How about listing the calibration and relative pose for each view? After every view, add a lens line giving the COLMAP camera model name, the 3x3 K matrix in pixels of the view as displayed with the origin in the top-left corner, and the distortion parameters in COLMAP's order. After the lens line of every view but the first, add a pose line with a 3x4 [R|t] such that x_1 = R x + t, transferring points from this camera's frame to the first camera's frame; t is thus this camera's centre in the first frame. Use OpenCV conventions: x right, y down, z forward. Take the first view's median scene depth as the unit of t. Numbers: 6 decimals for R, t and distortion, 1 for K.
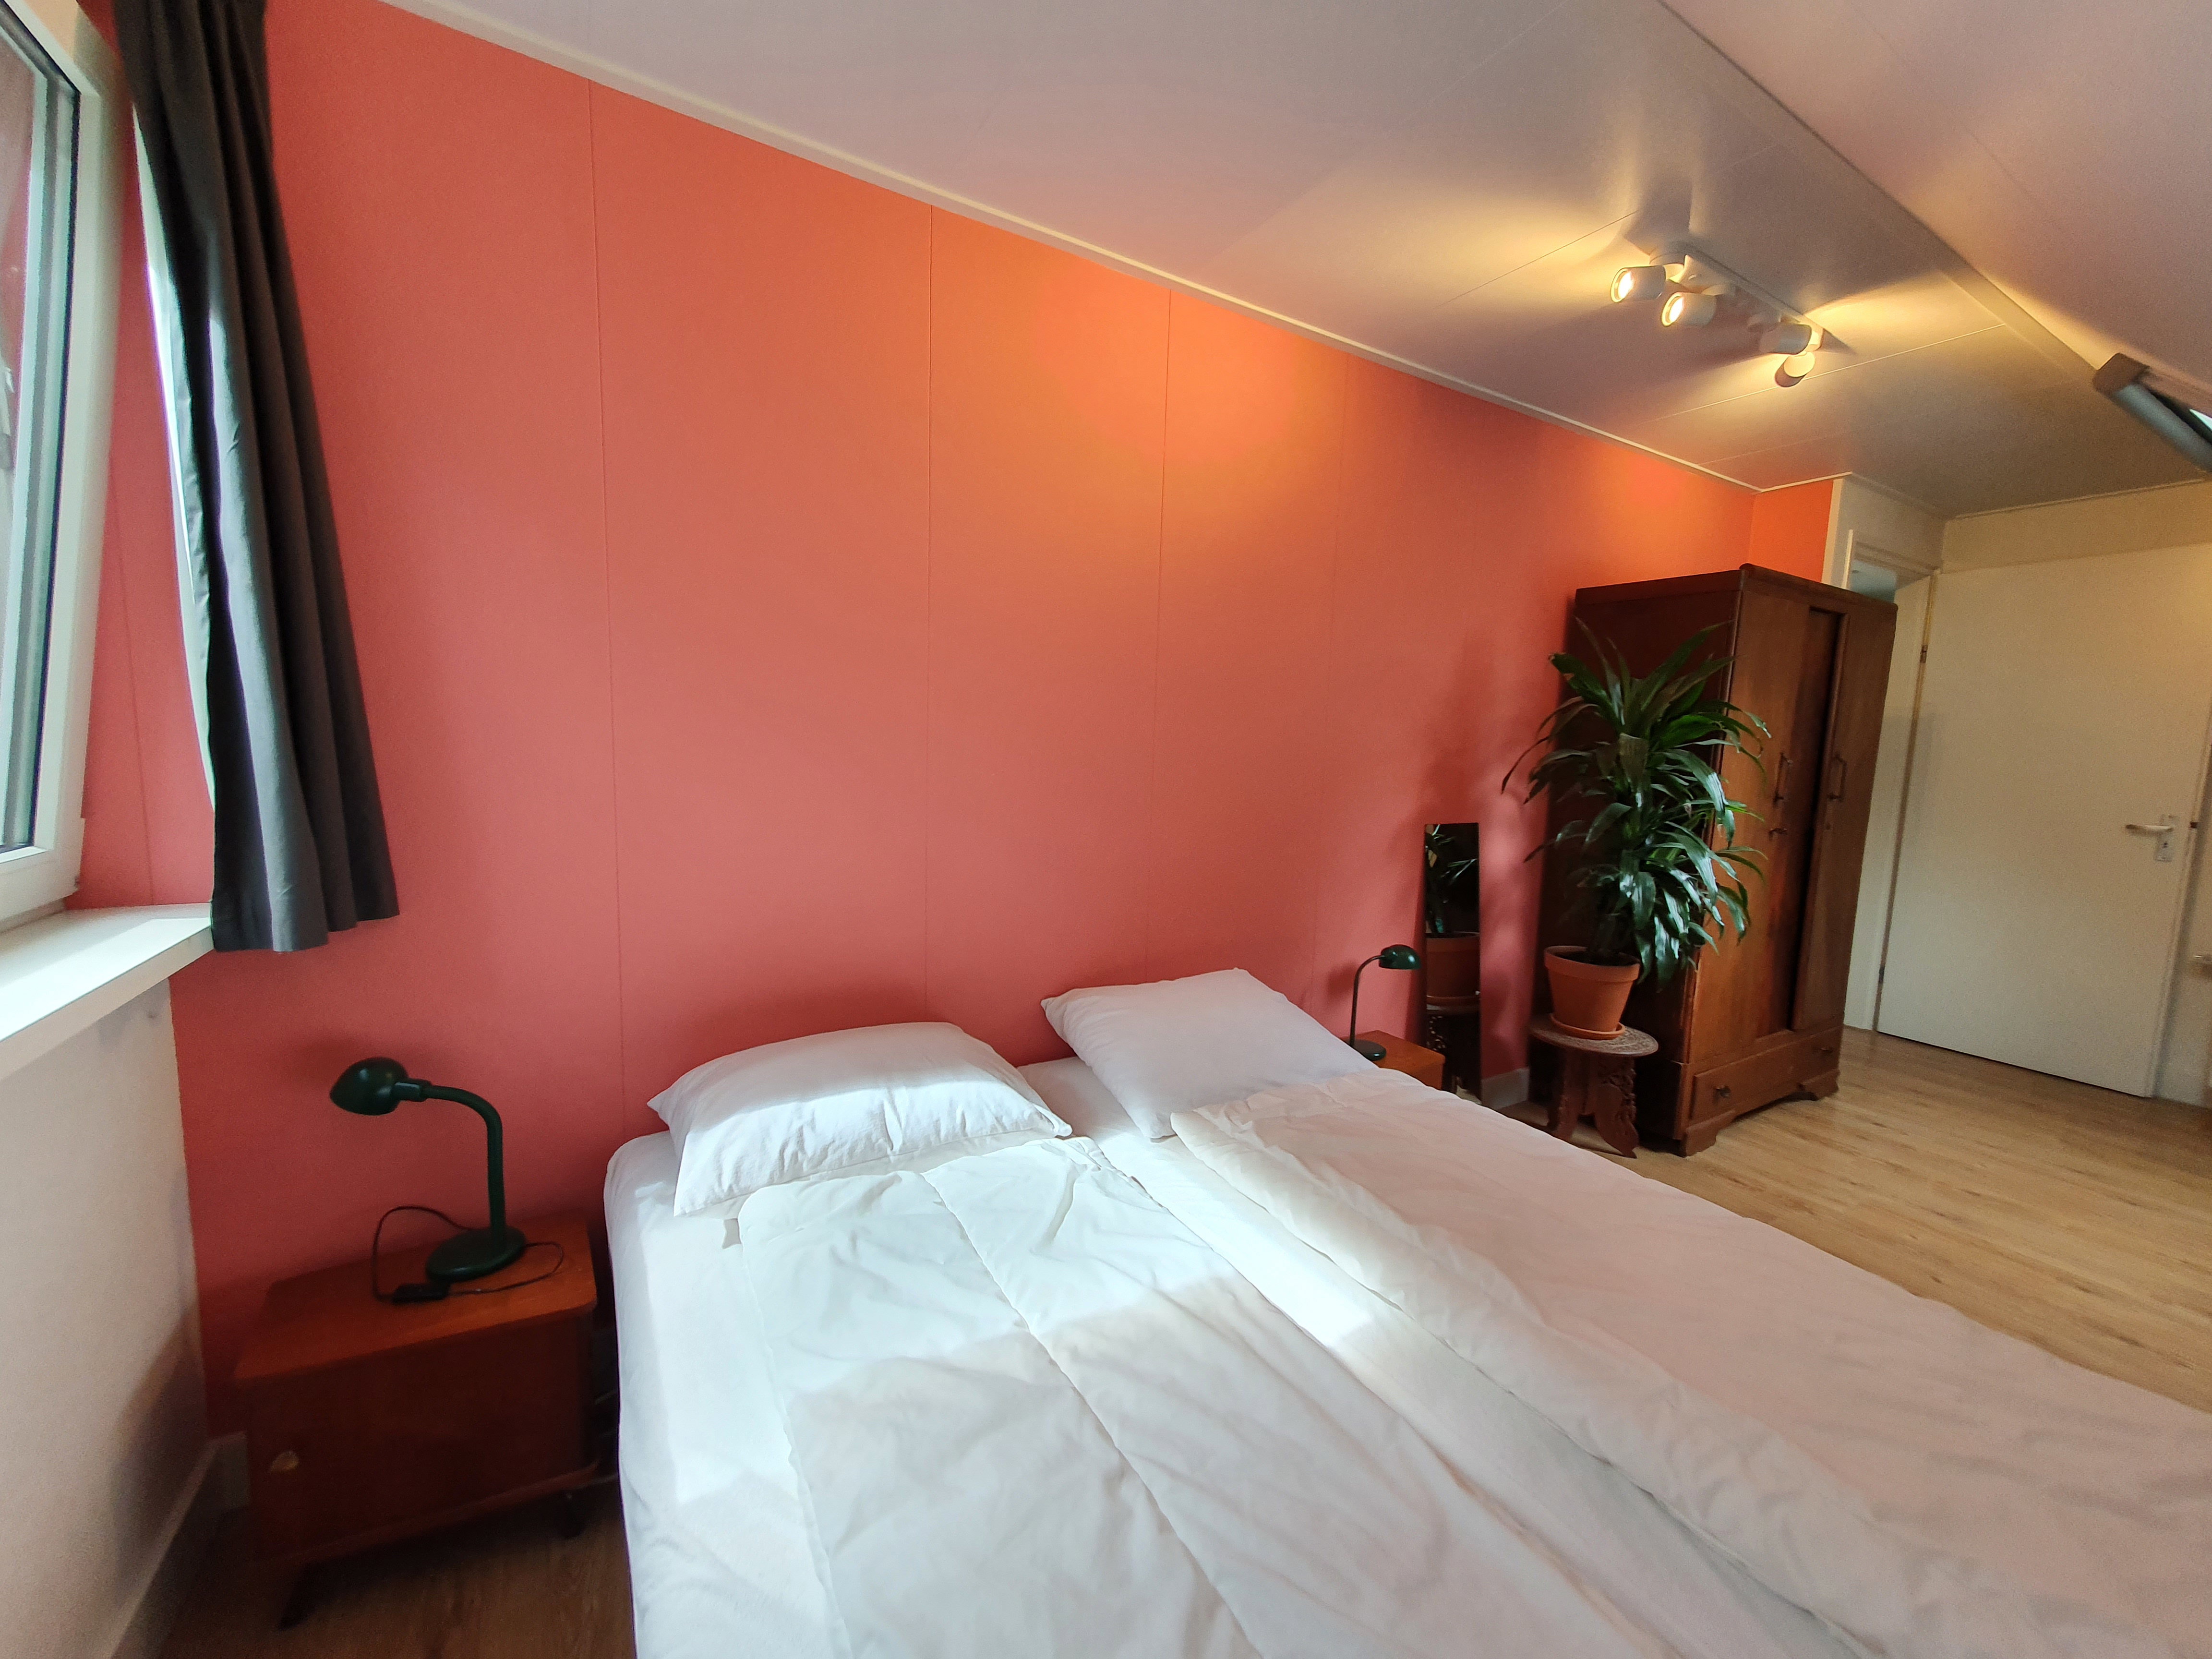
lens RADIAL K [[860.7, 0, 1106.0], [0, 860.7, 829.5], [0, 0, 1]] dist [0.000371, -0.000348]
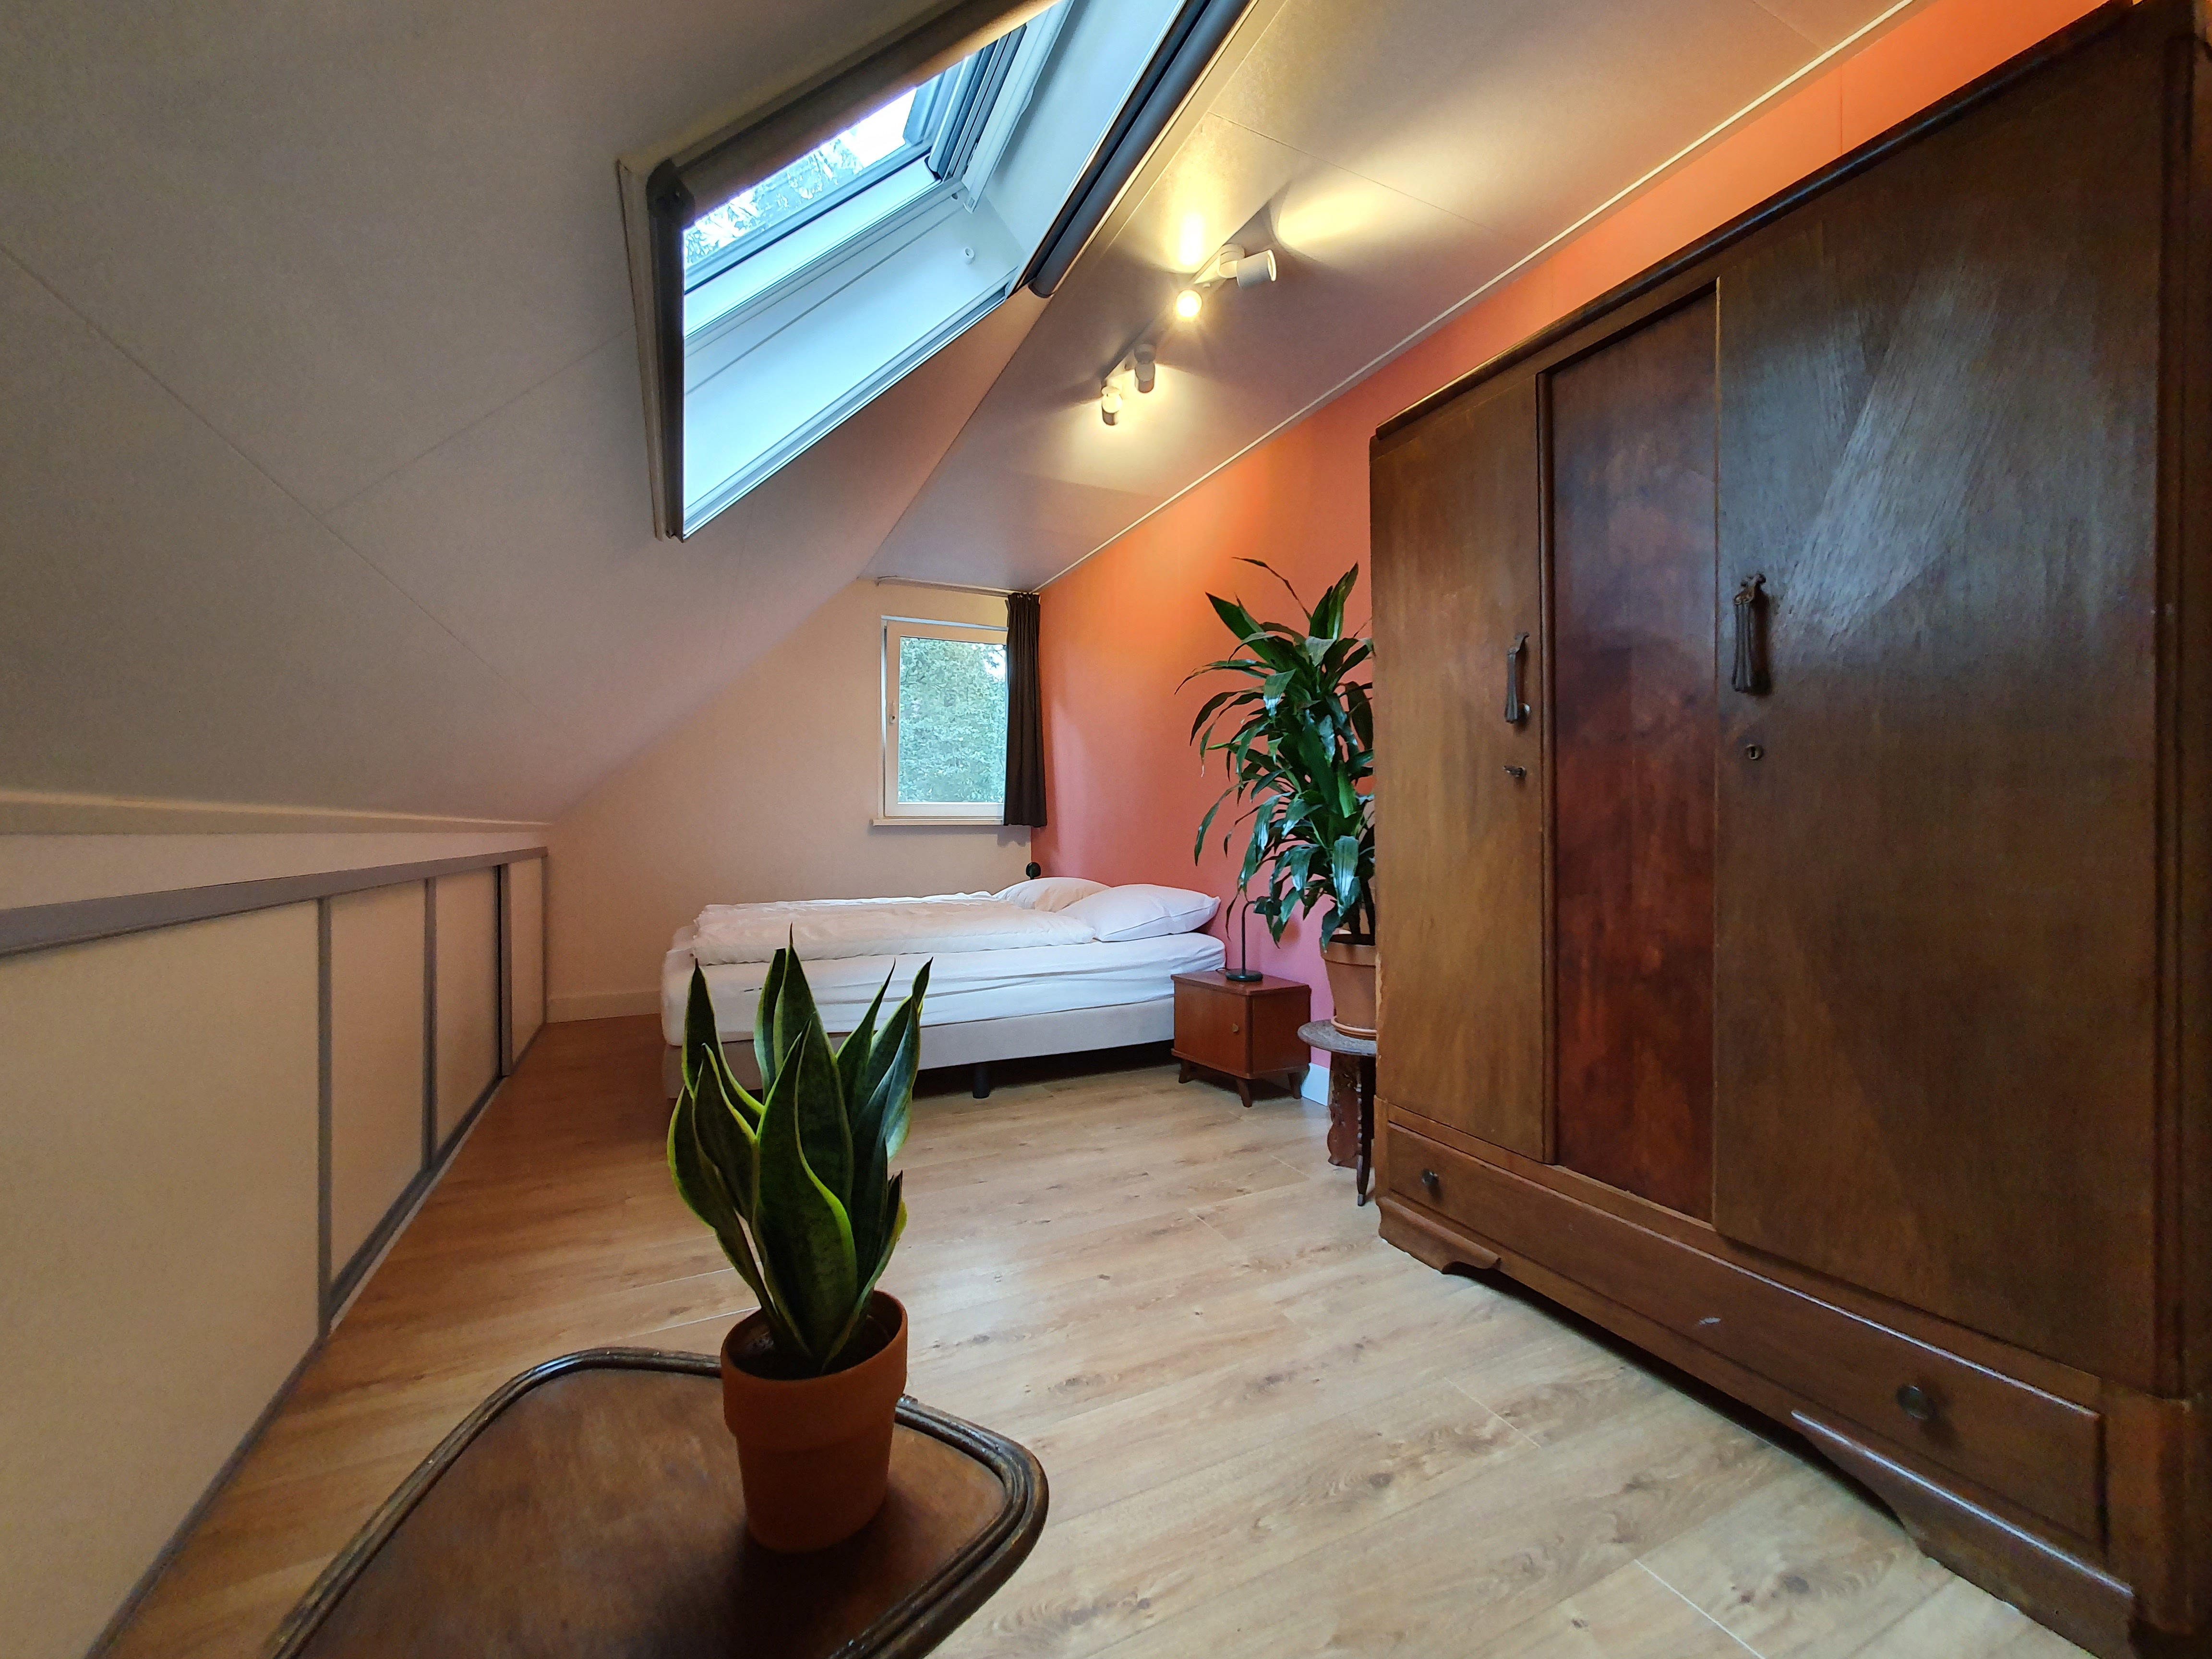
lens RADIAL K [[860.7, 0, 1106.0], [0, 860.7, 829.5], [0, 0, 1]] dist [0.000371, -0.000348]
pose [[-0.079674, -0.034101, -0.996237, 1.413058], [-0.110034, 0.993608, -0.025211, 0.087727], [0.990729, 0.107611, -0.082917, 0.797165]]
